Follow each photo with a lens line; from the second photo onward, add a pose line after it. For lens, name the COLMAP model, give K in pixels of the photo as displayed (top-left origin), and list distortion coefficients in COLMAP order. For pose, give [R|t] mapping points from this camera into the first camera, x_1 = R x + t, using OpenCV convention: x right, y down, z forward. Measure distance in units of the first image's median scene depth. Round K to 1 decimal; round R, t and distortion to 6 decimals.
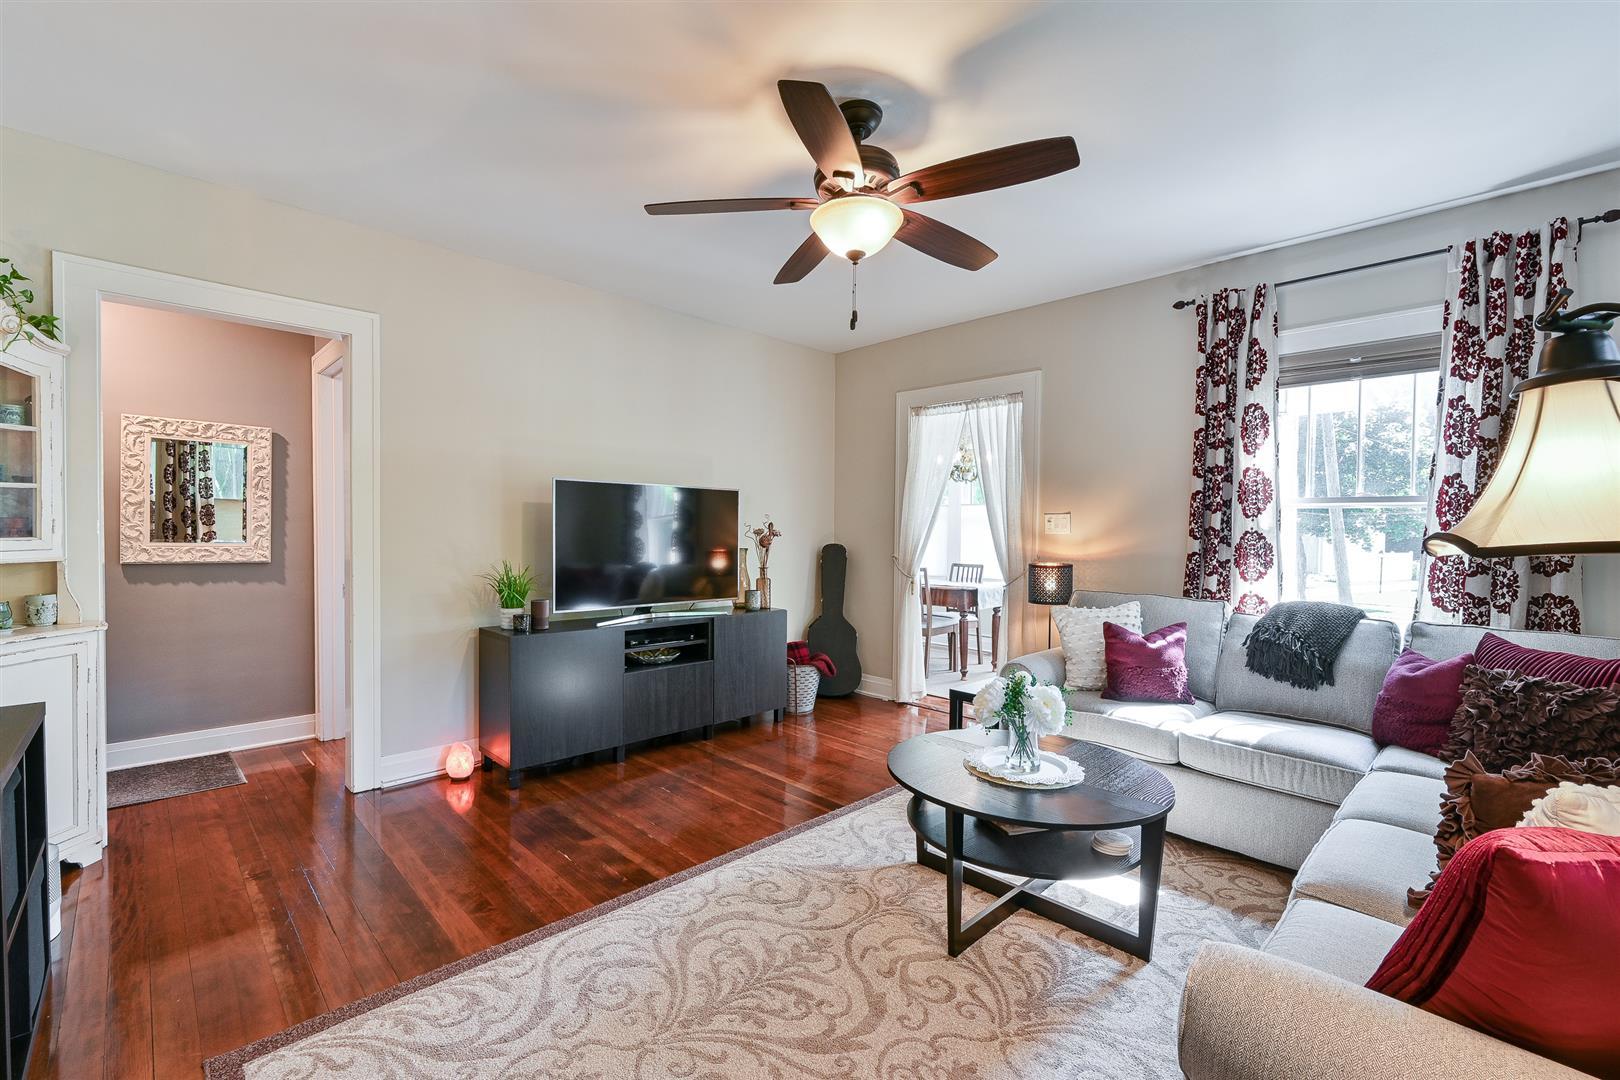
lens RADIAL K [[680.2, 0, 794.6], [0, 680.2, 553.5], [0, 0, 1]] dist [-0.001290, 0.000098]
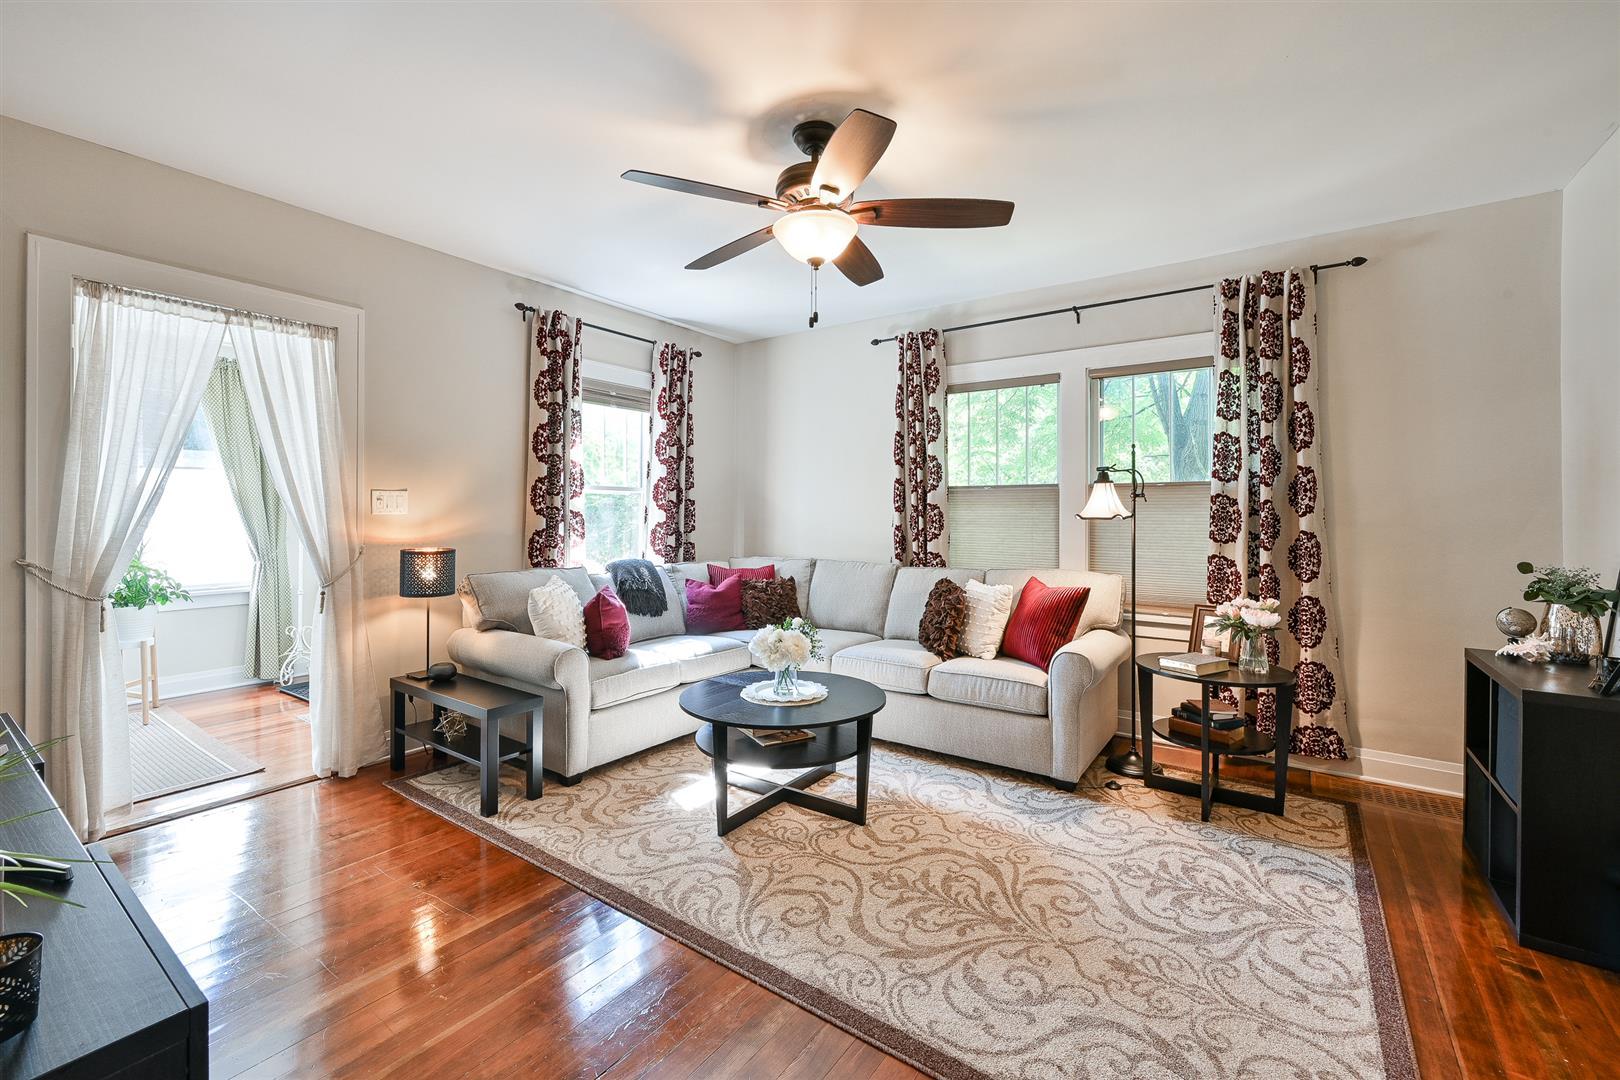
lens RADIAL K [[674.5, 0, 797.1], [0, 674.5, 521.1], [0, 0, 1]] dist [0.001812, -0.000014]
pose [[-0.164891, -0.024230, 0.986014, -0.857304], [0.031172, 0.999071, 0.029764, -0.049838], [-0.985819, 0.035644, -0.163982, 1.069548]]
